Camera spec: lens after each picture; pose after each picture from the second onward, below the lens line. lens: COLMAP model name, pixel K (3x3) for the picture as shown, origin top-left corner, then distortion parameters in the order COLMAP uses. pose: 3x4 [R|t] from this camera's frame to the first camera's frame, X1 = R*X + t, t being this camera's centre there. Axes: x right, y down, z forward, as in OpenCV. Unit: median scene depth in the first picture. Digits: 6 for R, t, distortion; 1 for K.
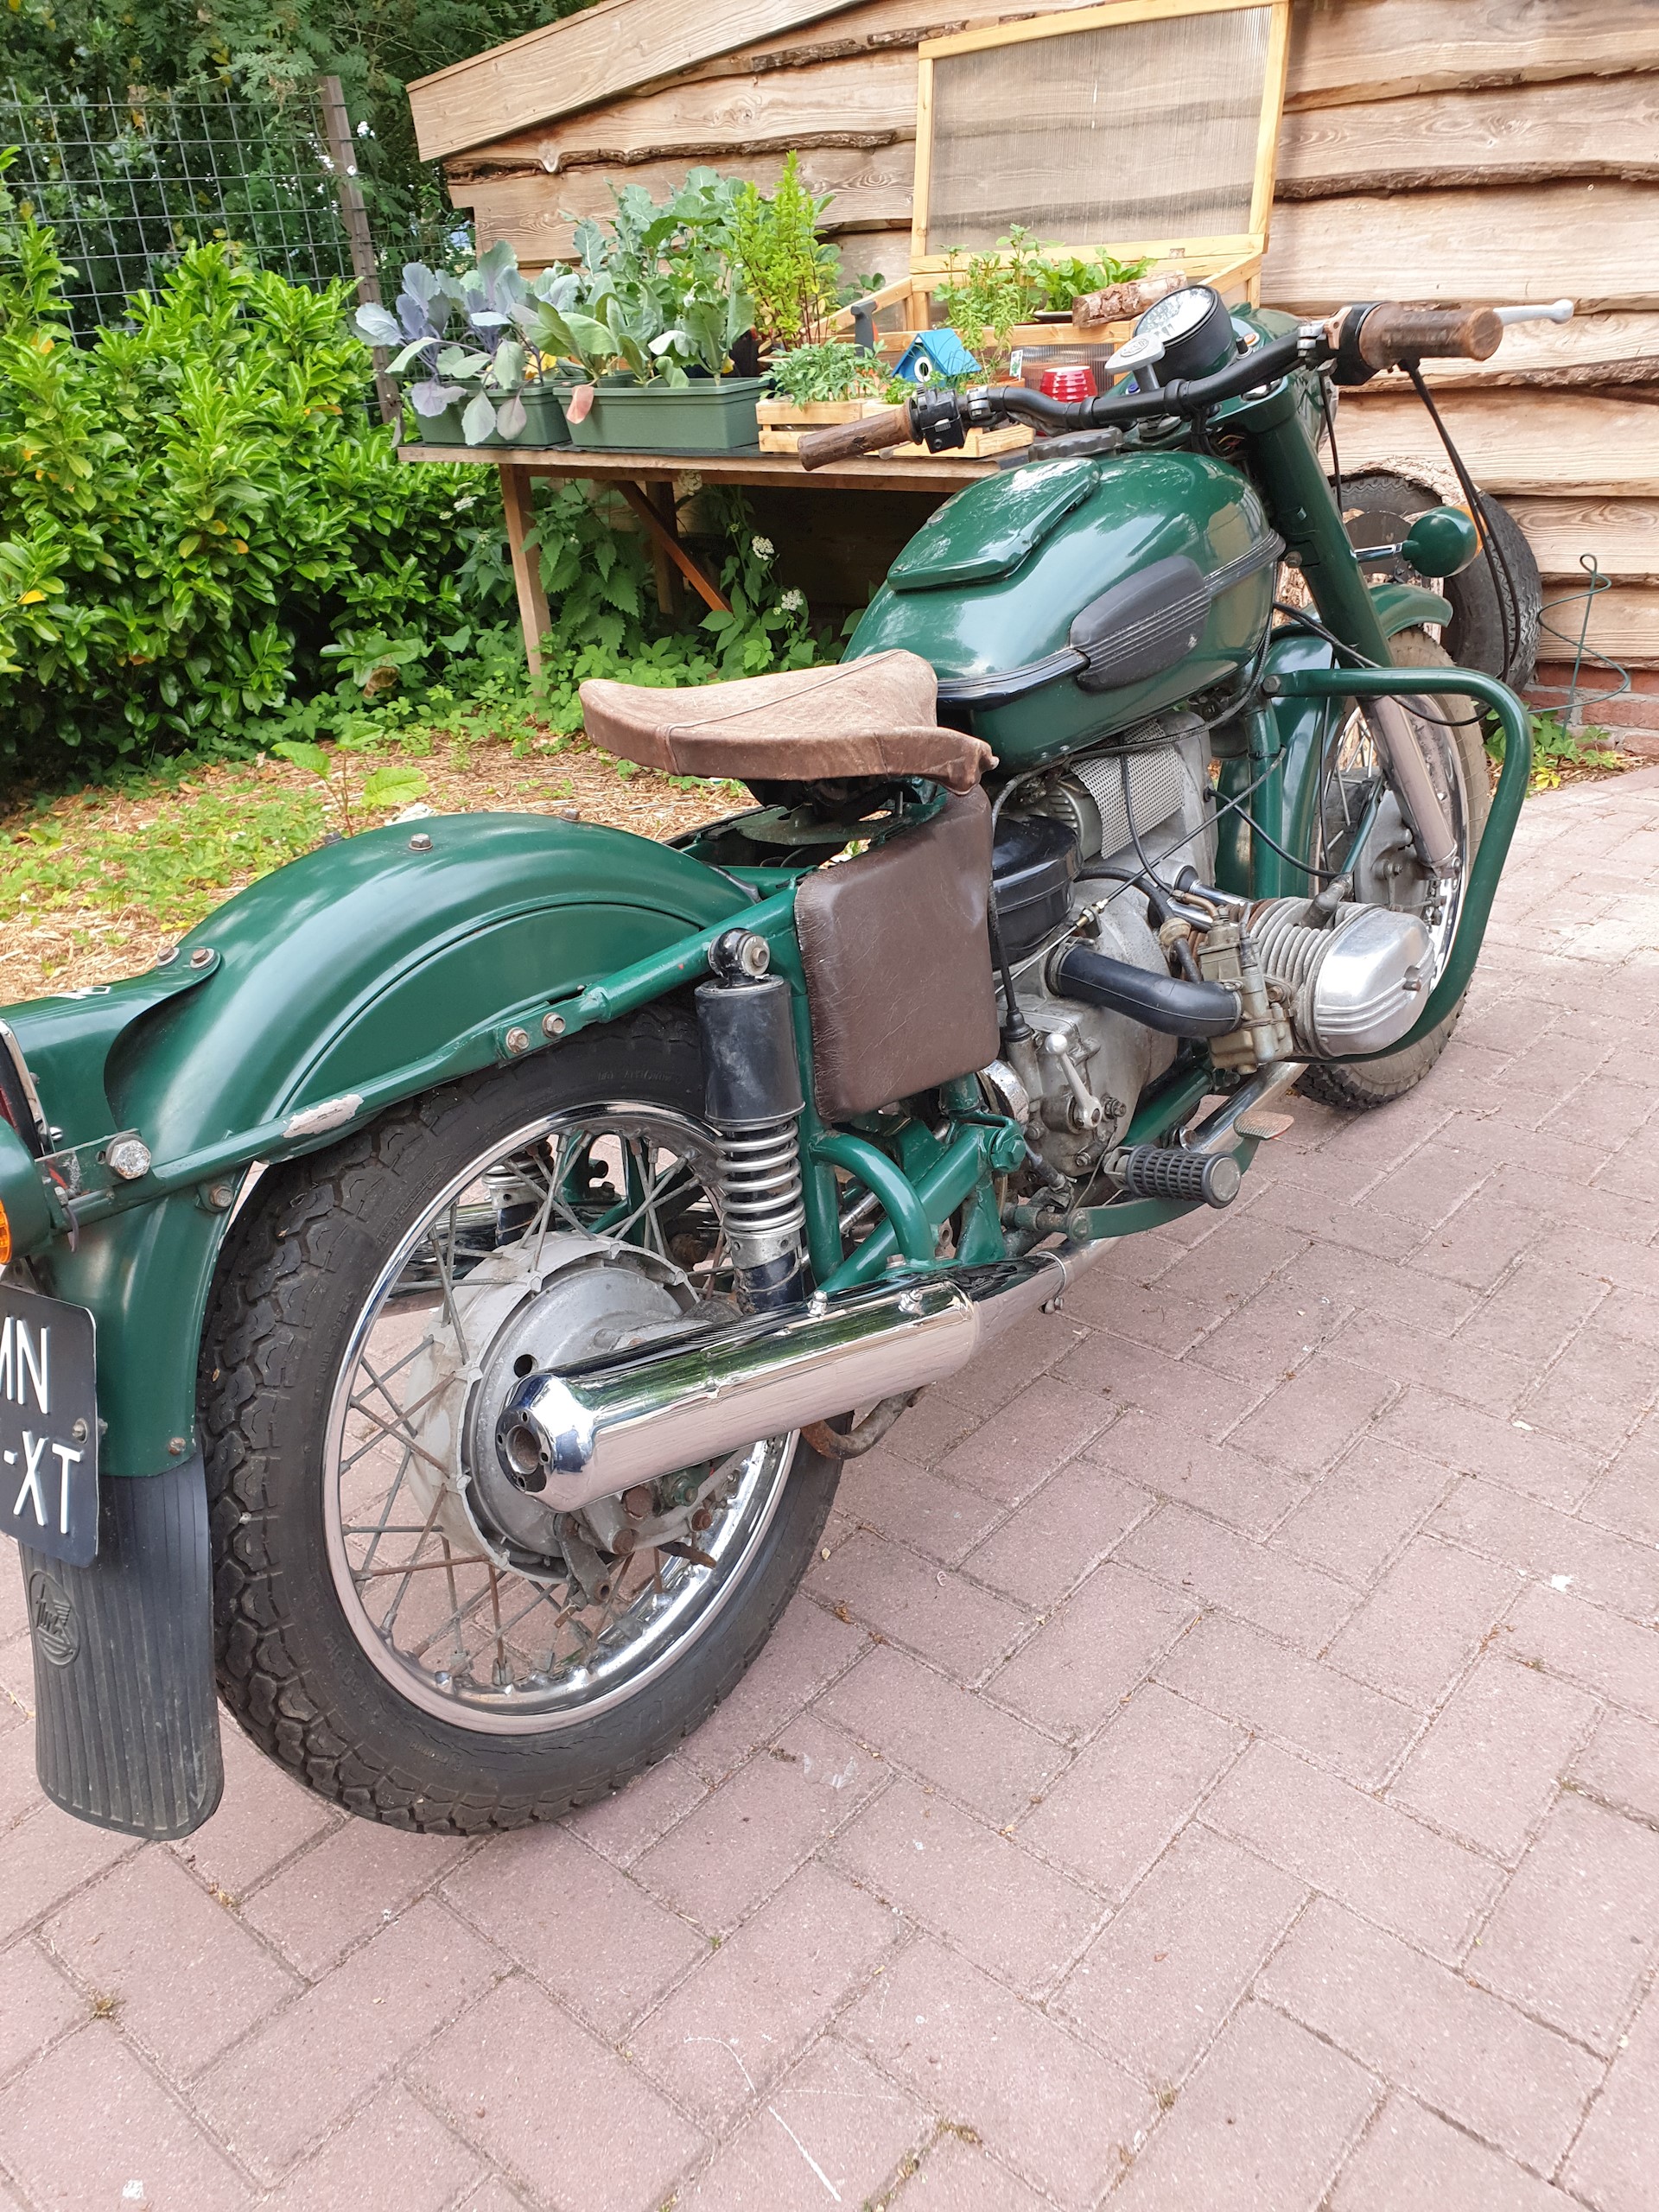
lens RADIAL K [[1740.6, 0, 812.0], [0, 1740.6, 1121.2], [0, 0, 1]] dist [0.005294, 0.020900]
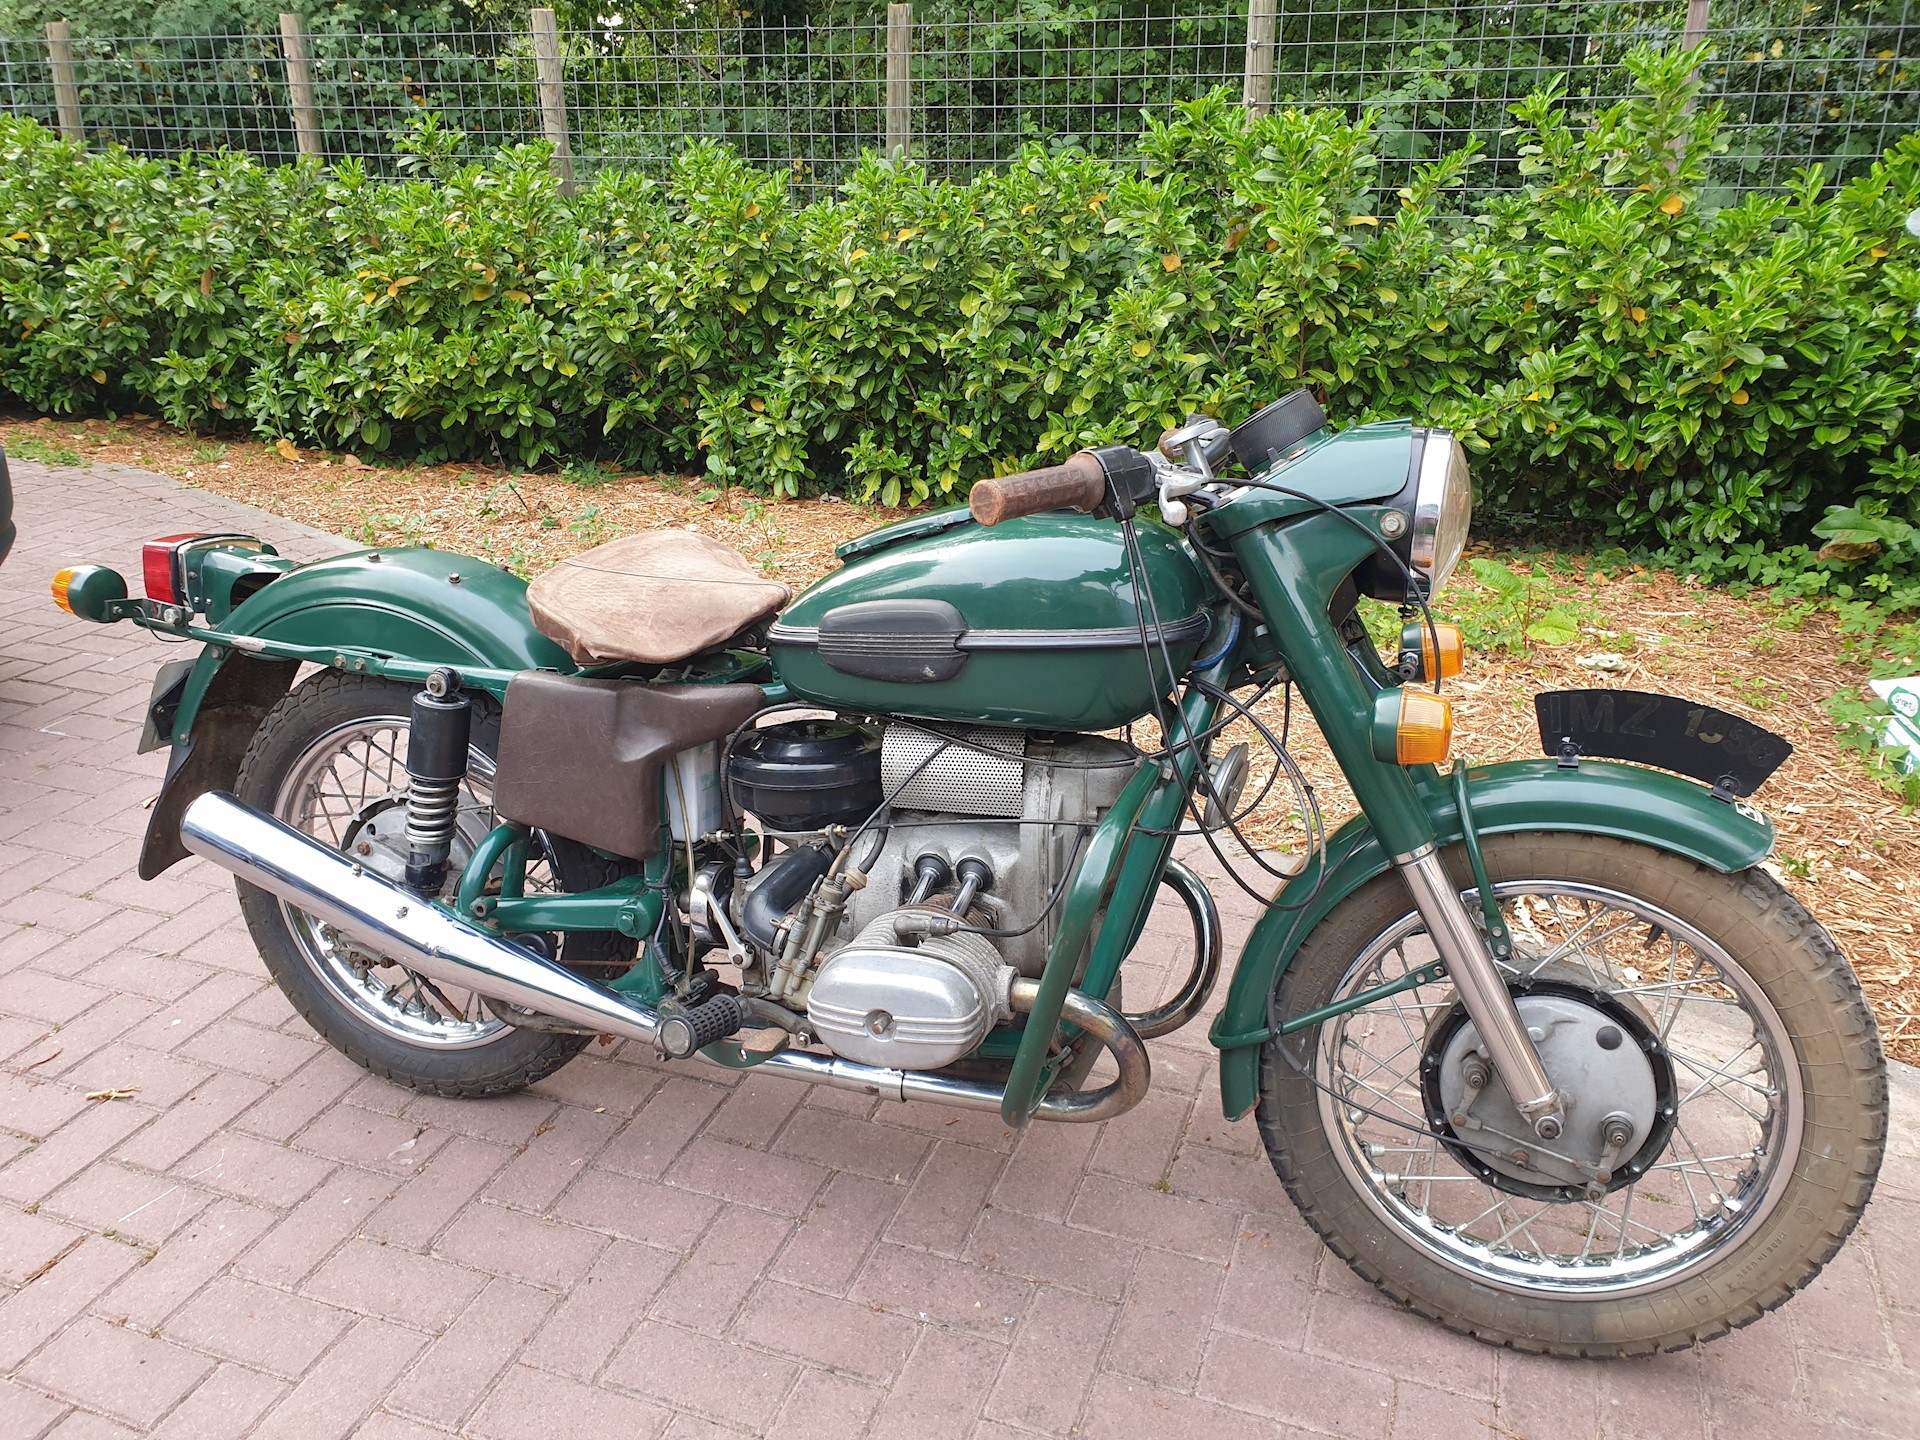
lens RADIAL K [[1510.9, 0, 954.3], [0, 1510.9, 705.7], [0, 0, 1]] dist [0.005294, 0.020900]
pose [[0.351441, 0.408576, -0.842351, 0.462042], [-0.433931, 0.868351, 0.240145, -0.215098], [0.829574, 0.281125, 0.482468, 0.228161]]
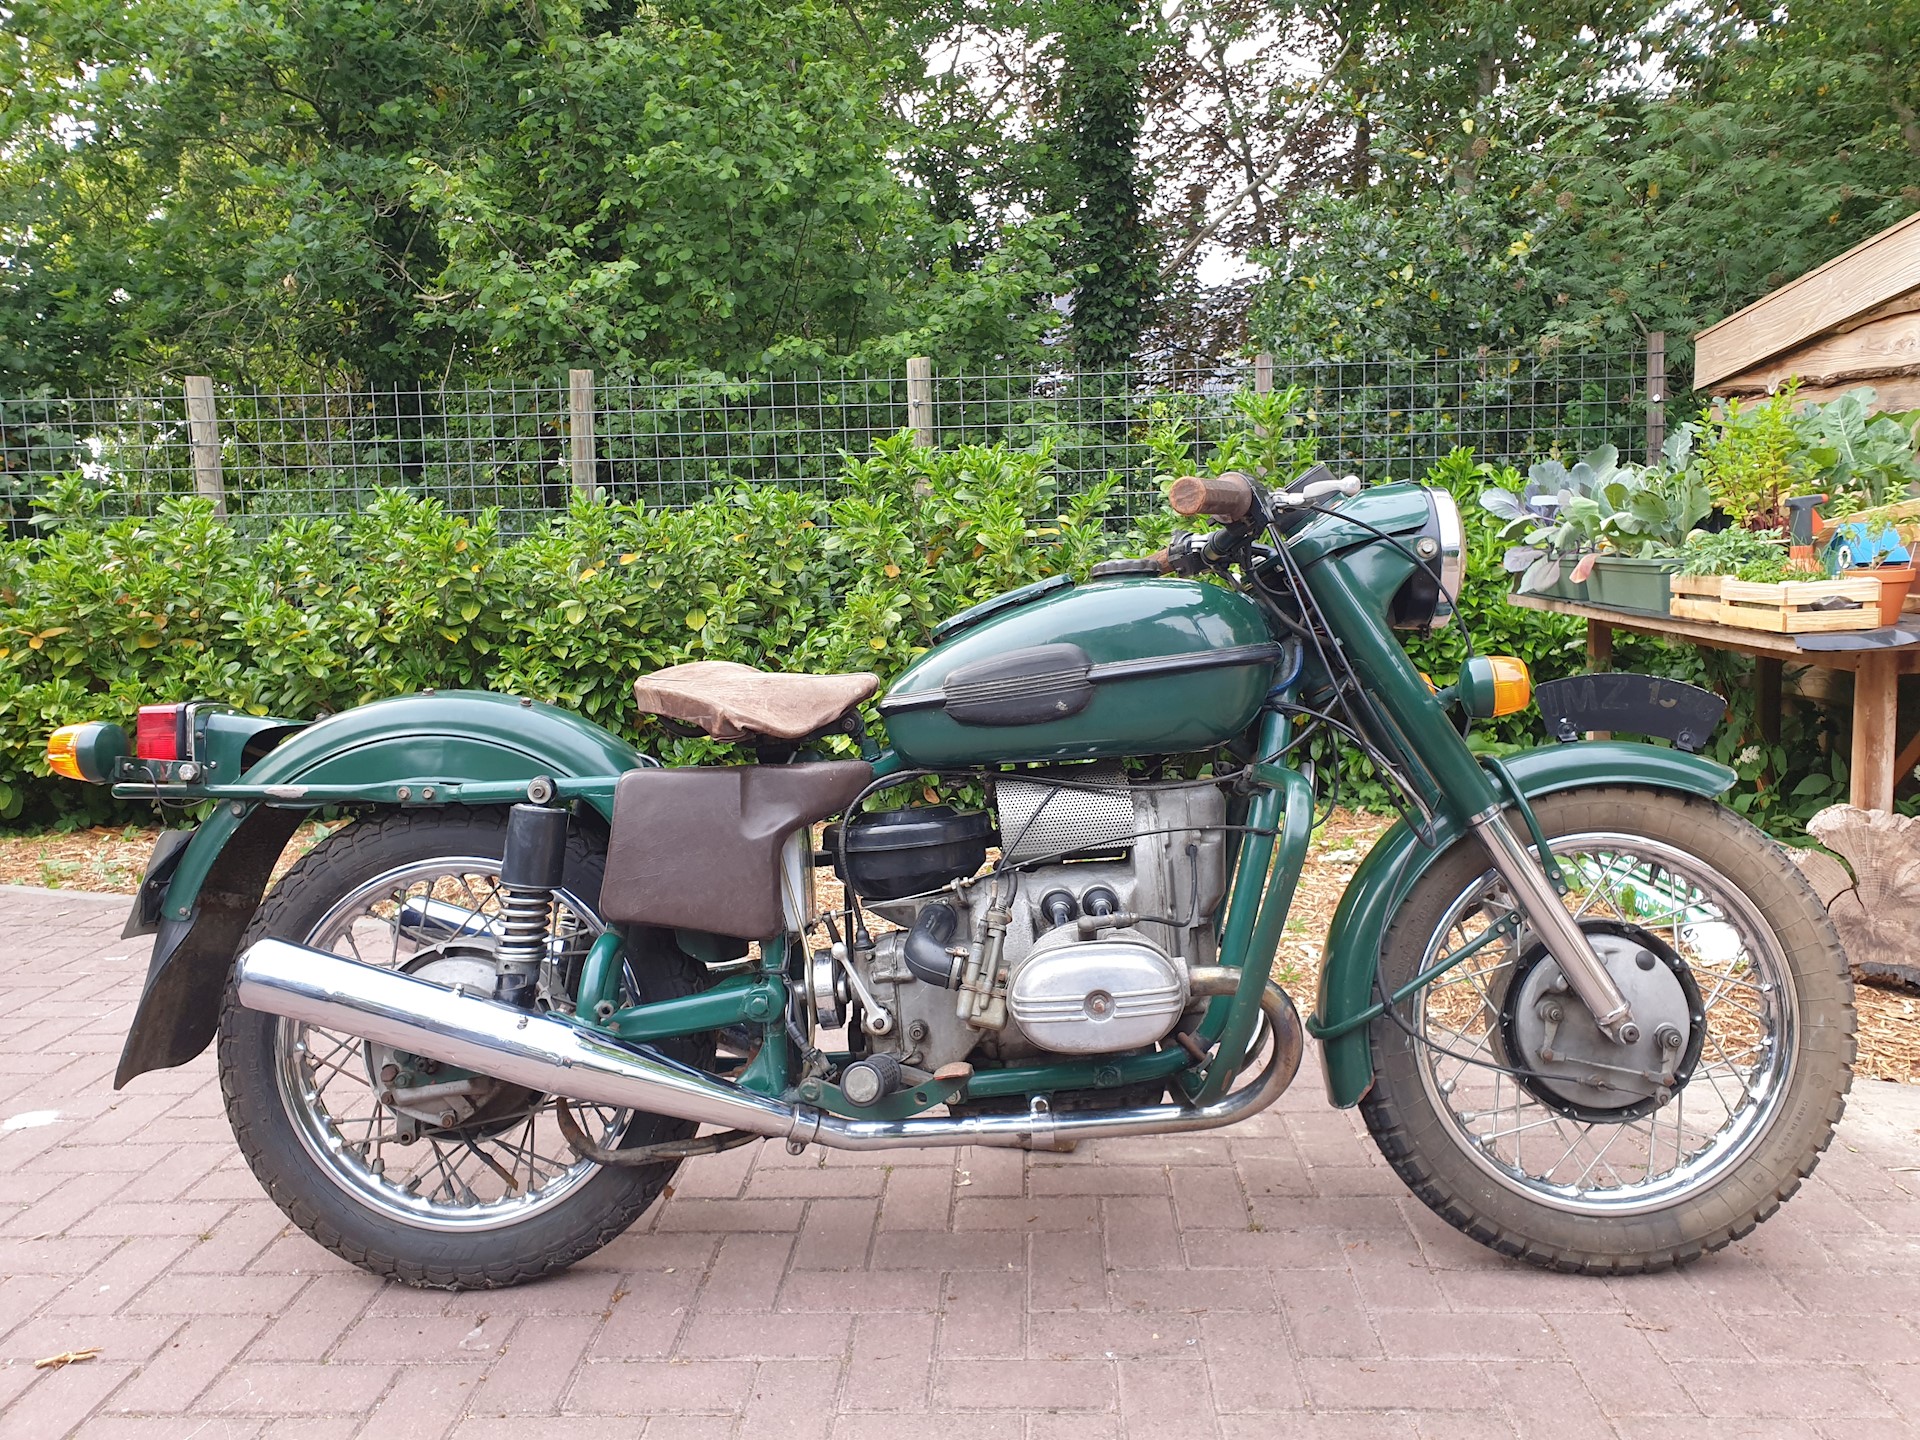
lens RADIAL K [[1510.9, 0, 977.4], [0, 1510.9, 720.6], [0, 0, 1]] dist [0.005294, 0.020900]
pose [[0.627983, 0.149467, -0.763738, 0.443632], [-0.363803, 0.923931, -0.118319, -0.045687], [0.687957, 0.352152, 0.634590, 0.104795]]
